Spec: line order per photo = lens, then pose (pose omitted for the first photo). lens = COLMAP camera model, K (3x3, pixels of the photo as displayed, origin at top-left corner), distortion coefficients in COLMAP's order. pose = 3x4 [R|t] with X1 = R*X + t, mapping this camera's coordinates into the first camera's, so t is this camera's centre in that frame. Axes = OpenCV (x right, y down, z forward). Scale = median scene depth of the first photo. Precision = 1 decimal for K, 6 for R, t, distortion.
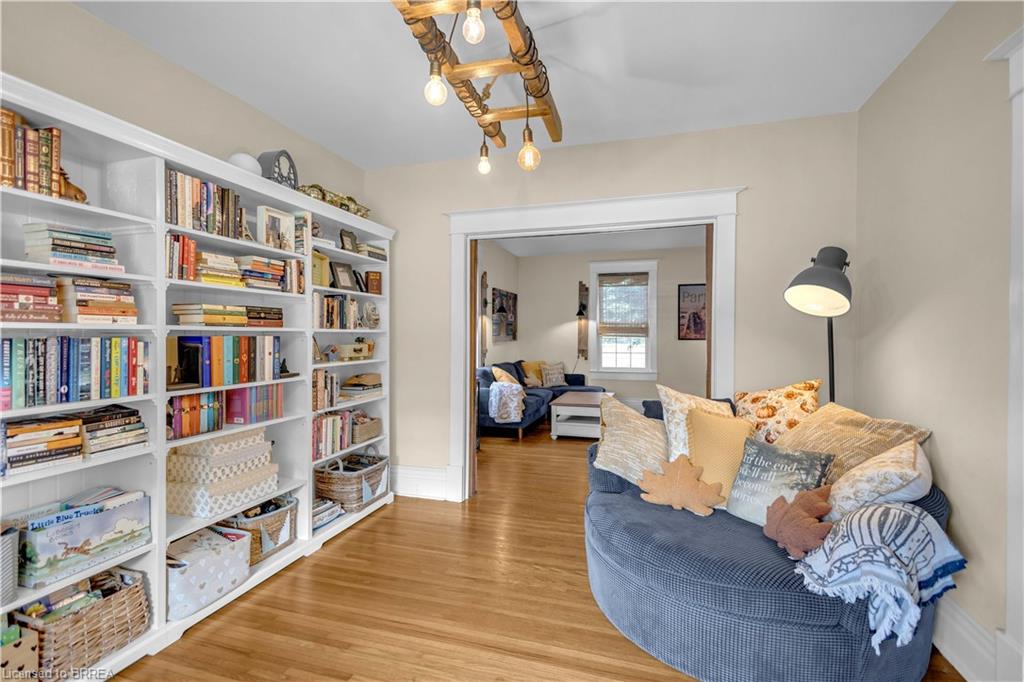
lens RADIAL K [[473.8, 0, 509.2], [0, 473.8, 338.2], [0, 0, 1]] dist [0.012921, -0.002612]
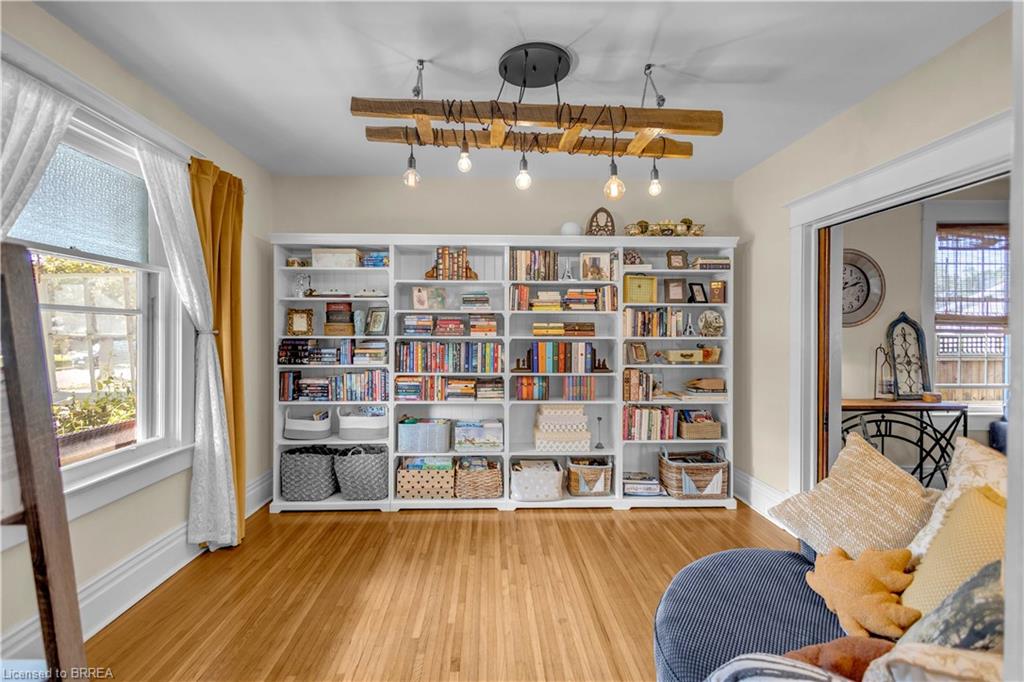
lens RADIAL K [[473.8, 0, 500.7], [0, 473.8, 336.9], [0, 0, 1]] dist [0.012921, -0.002612]
pose [[0.310606, 0.004302, -0.950529, 0.689655], [-0.008200, 0.999965, 0.001846, -0.019218], [0.950503, 0.007221, 0.310630, 0.275916]]
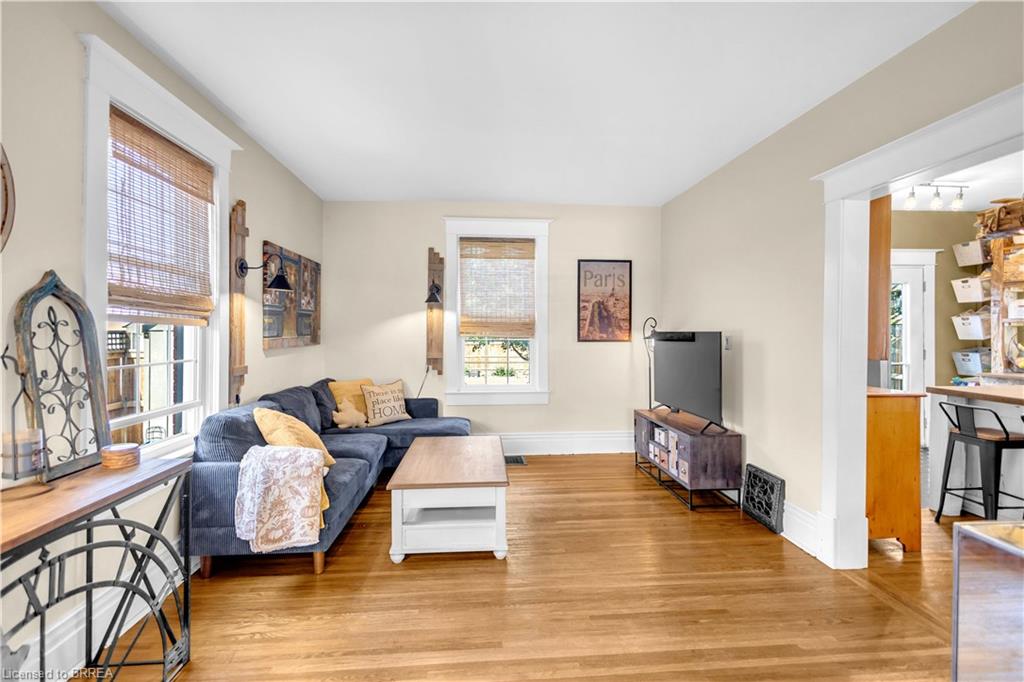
lens RADIAL K [[473.8, 0, 509.1], [0, 473.8, 330.0], [0, 0, 1]] dist [0.012921, -0.002612]
pose [[0.931005, 0.001604, 0.365002, 0.053559], [0.002006, 0.999953, -0.009511, -0.017758], [-0.365000, 0.009587, 0.930958, 1.045259]]
